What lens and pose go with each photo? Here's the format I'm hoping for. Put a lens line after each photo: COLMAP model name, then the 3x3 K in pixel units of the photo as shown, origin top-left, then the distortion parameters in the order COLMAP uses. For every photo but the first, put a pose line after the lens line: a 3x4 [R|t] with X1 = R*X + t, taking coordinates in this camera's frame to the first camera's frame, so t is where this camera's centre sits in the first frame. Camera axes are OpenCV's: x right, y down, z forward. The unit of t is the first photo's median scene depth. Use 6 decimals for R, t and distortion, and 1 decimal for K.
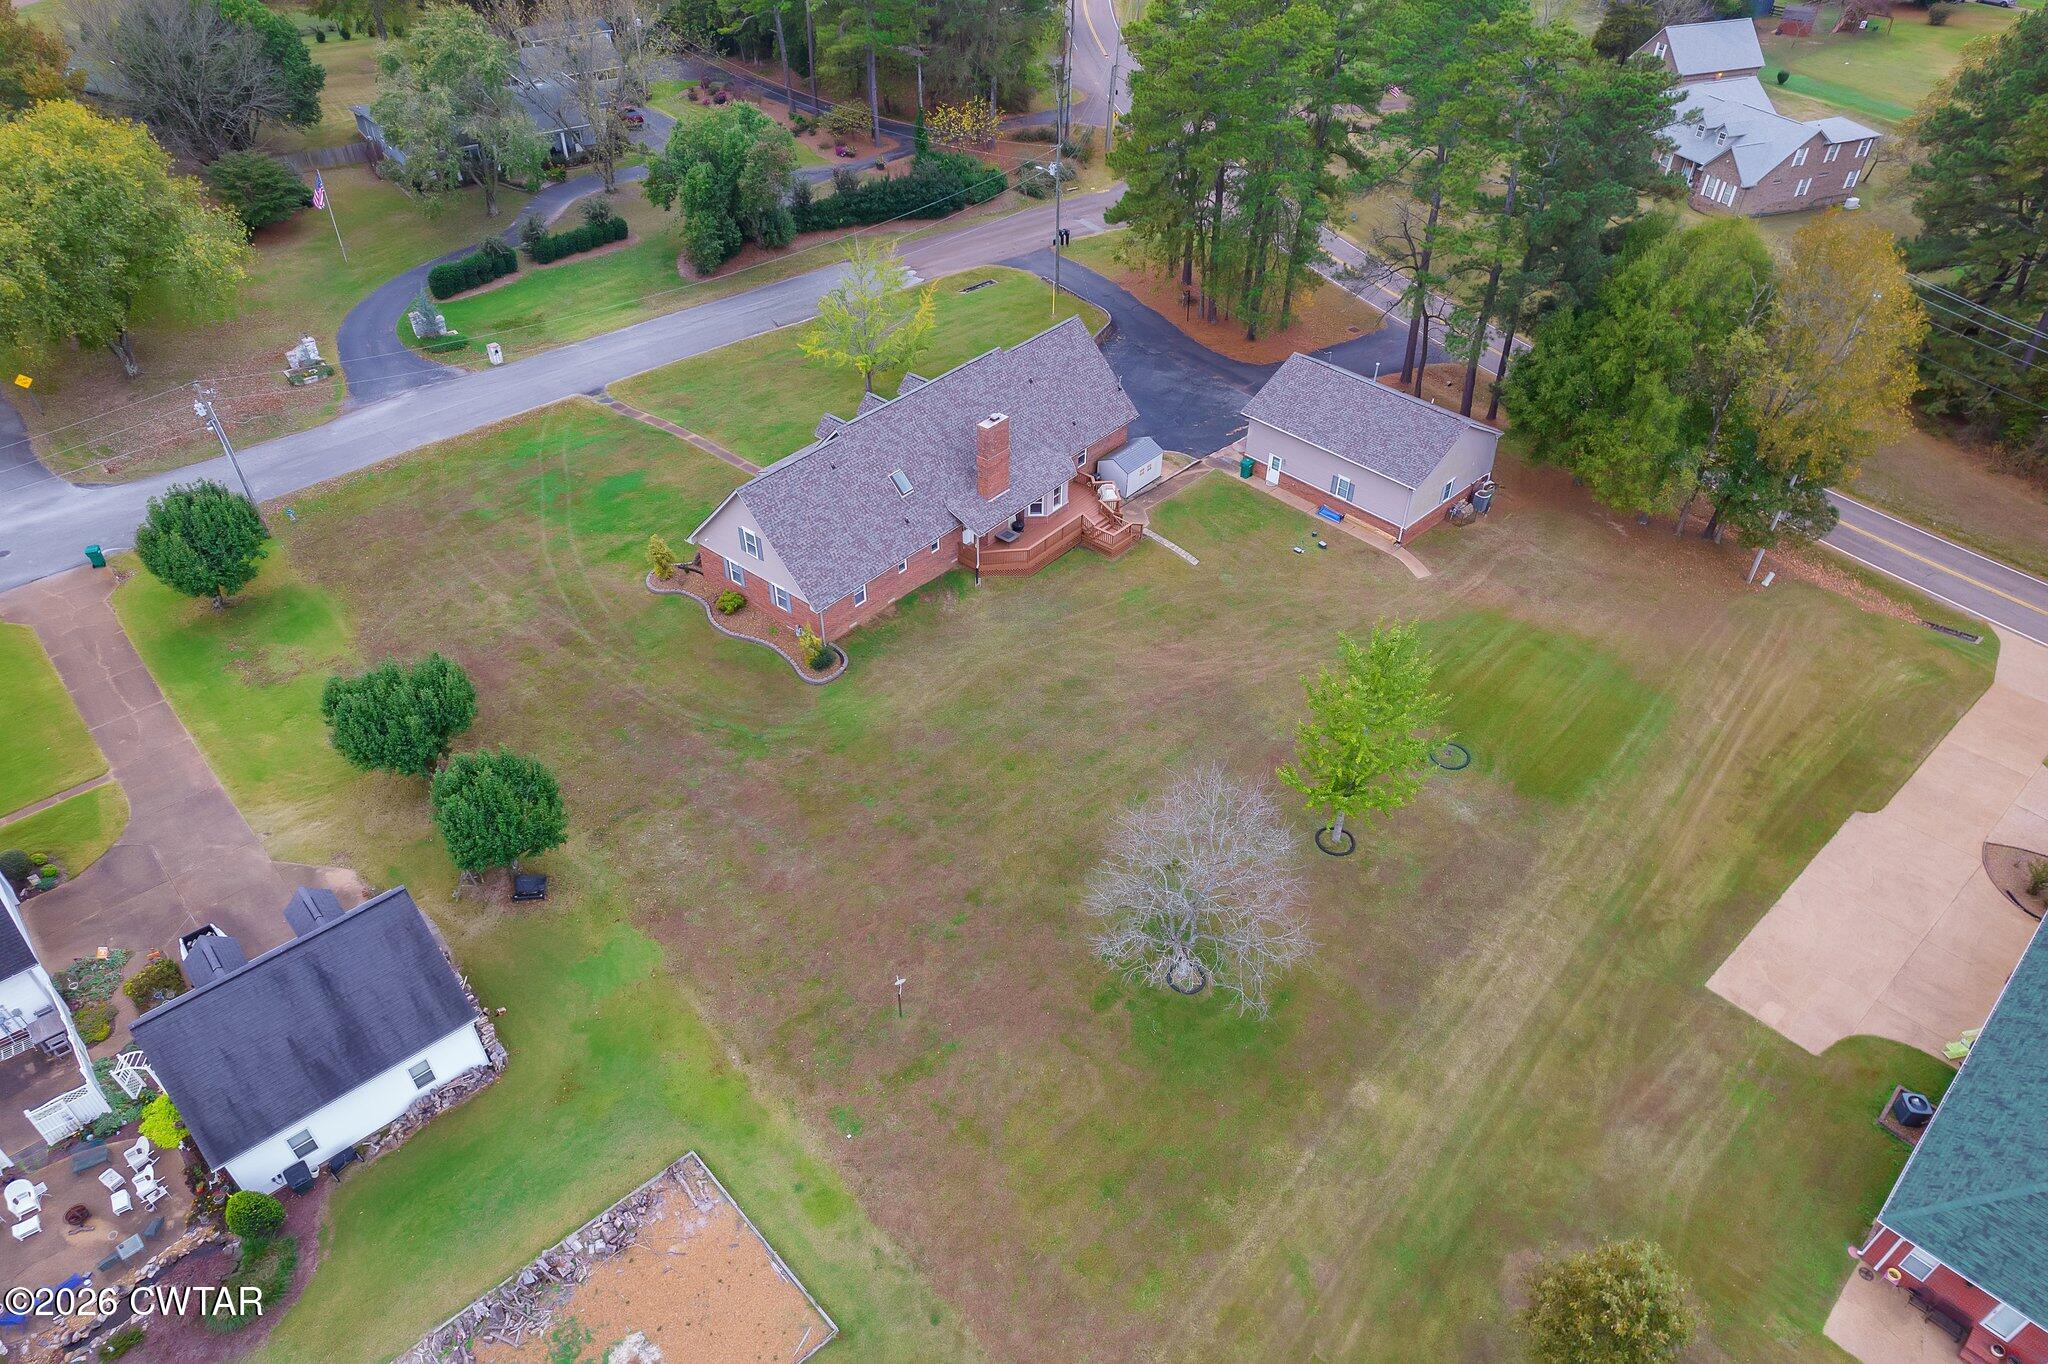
lens RADIAL K [[1298.8, 0, 1025.0], [0, 1298.8, 713.7], [0, 0, 1]] dist [-0.076944, 0.074452]
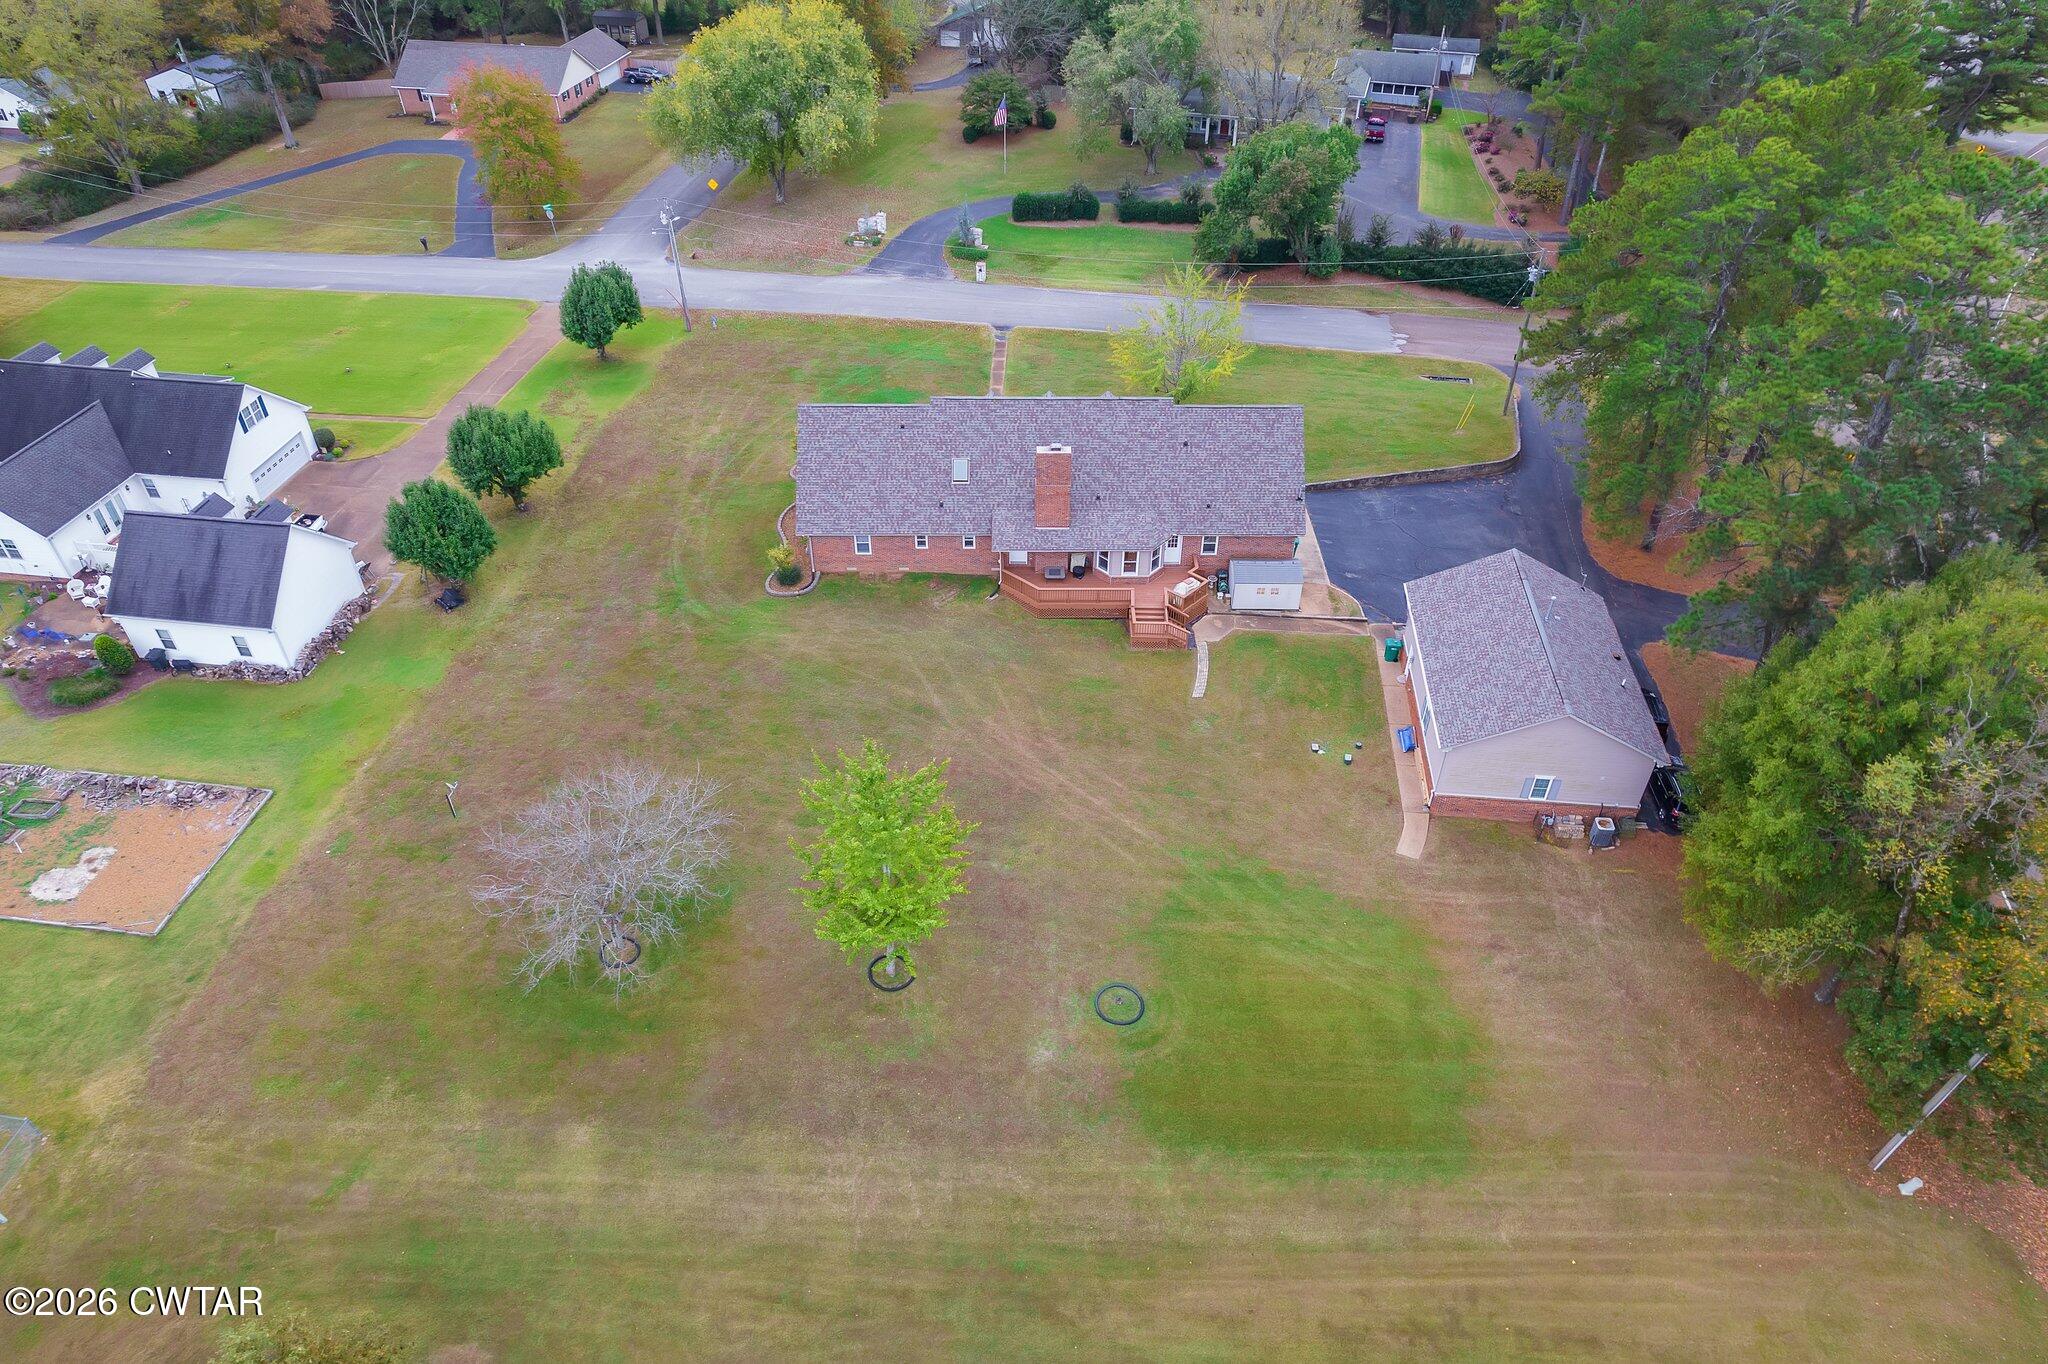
lens RADIAL K [[1298.8, 0, 1025.0], [0, 1298.8, 713.7], [0, 0, 1]] dist [-0.076944, 0.074452]
pose [[0.641835, 0.489164, -0.590564, 0.566553], [-0.498093, 0.851484, 0.163947, -0.187771], [0.583053, 0.188929, 0.790161, 0.243975]]
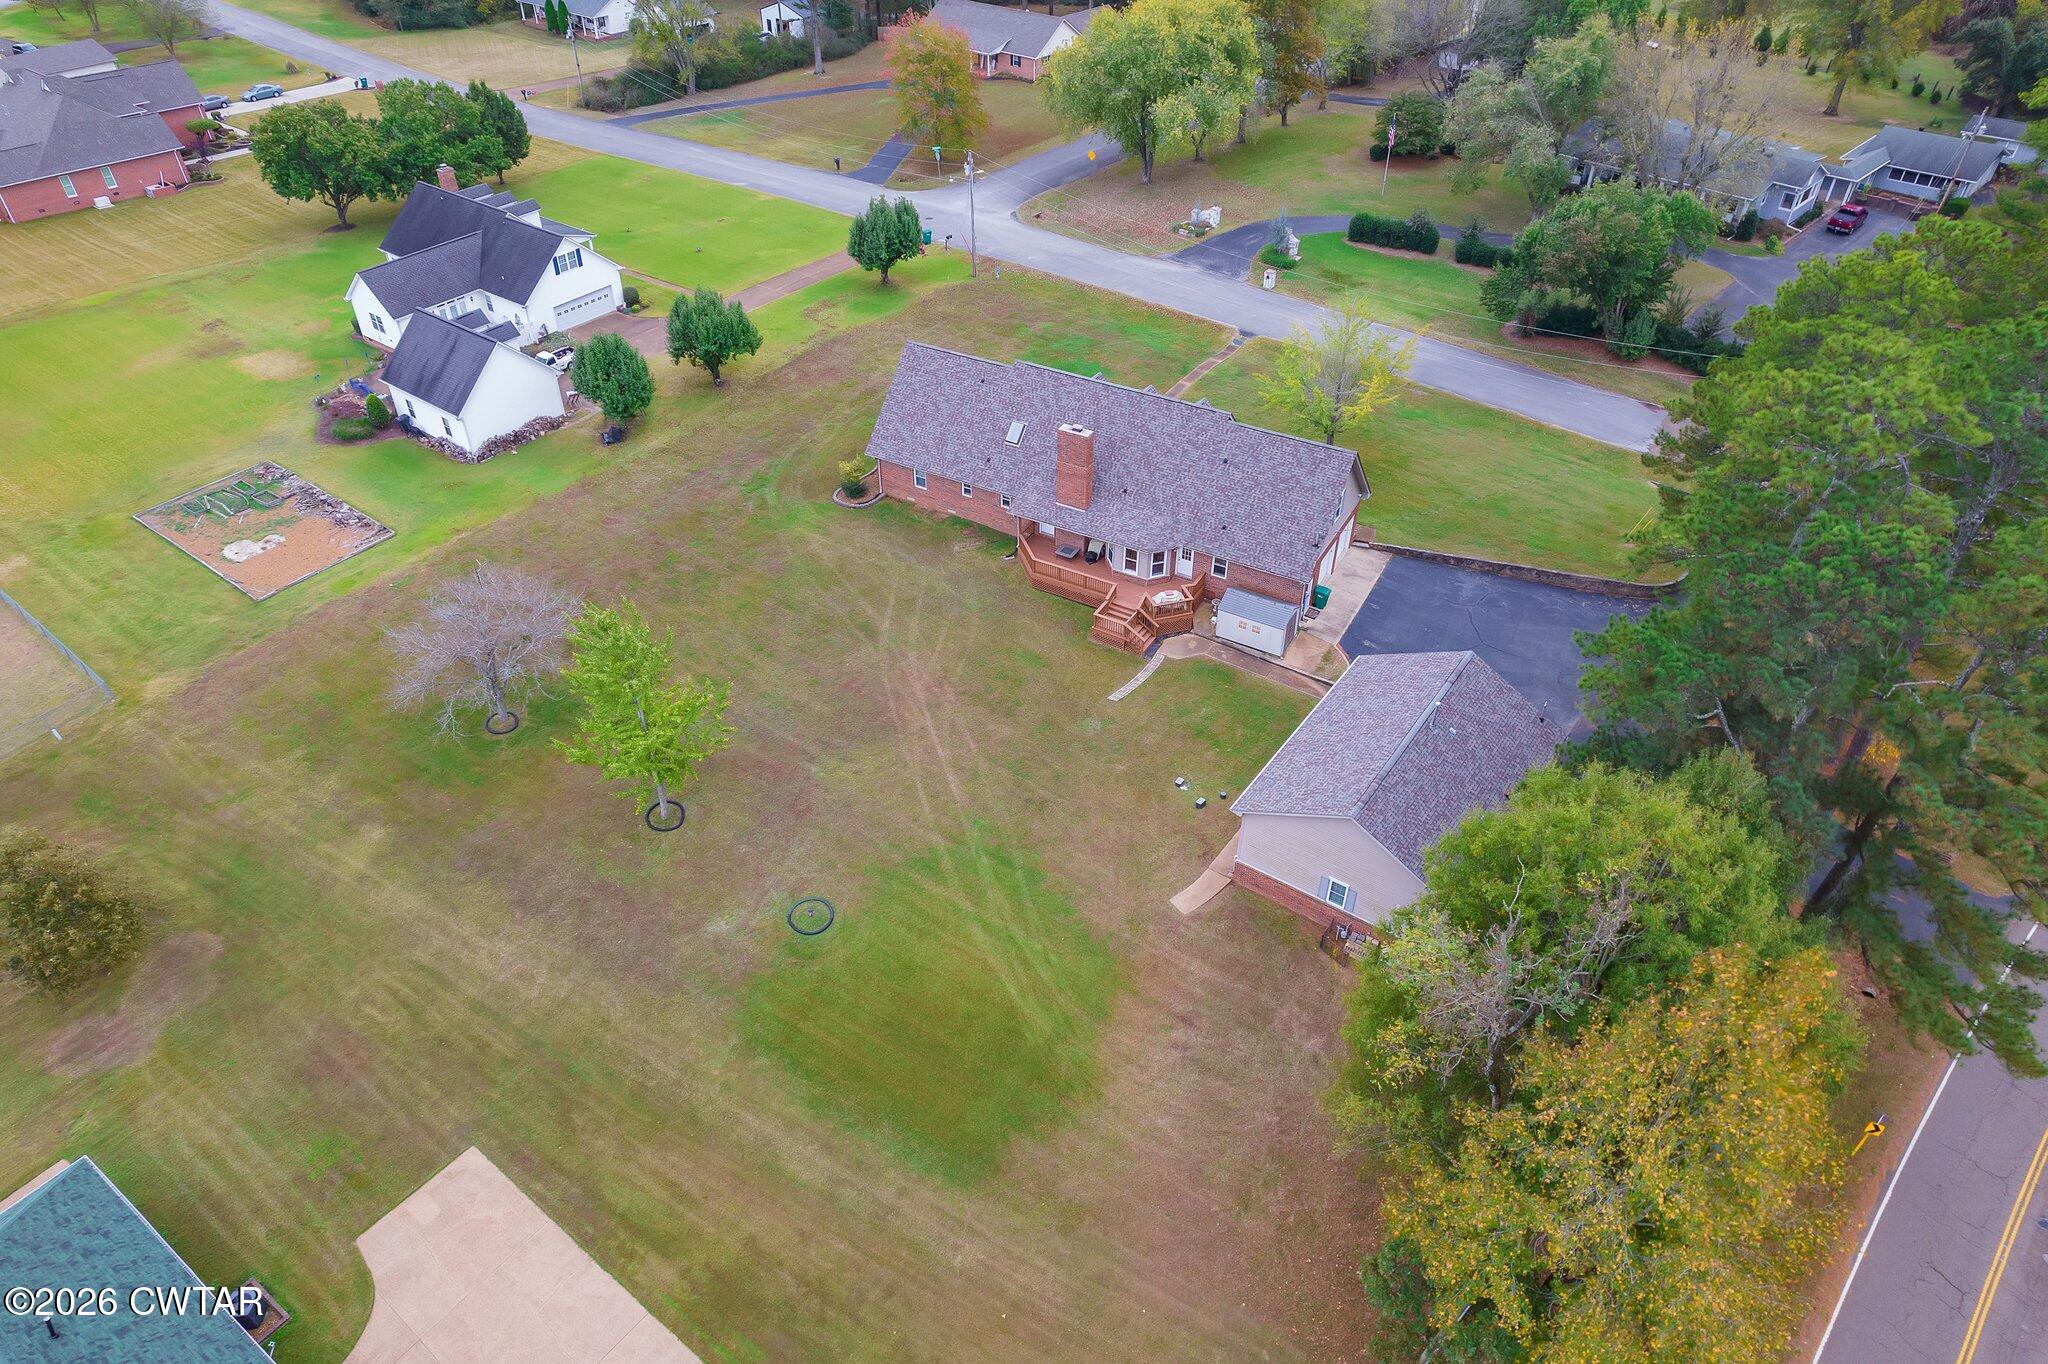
lens RADIAL K [[1298.8, 0, 1025.0], [0, 1298.8, 713.7], [0, 0, 1]] dist [-0.076944, 0.074452]
pose [[0.178702, 0.625791, -0.759244, 0.769615], [-0.641450, 0.659228, 0.392378, -0.404142], [0.746061, 0.416898, 0.519219, 0.503125]]
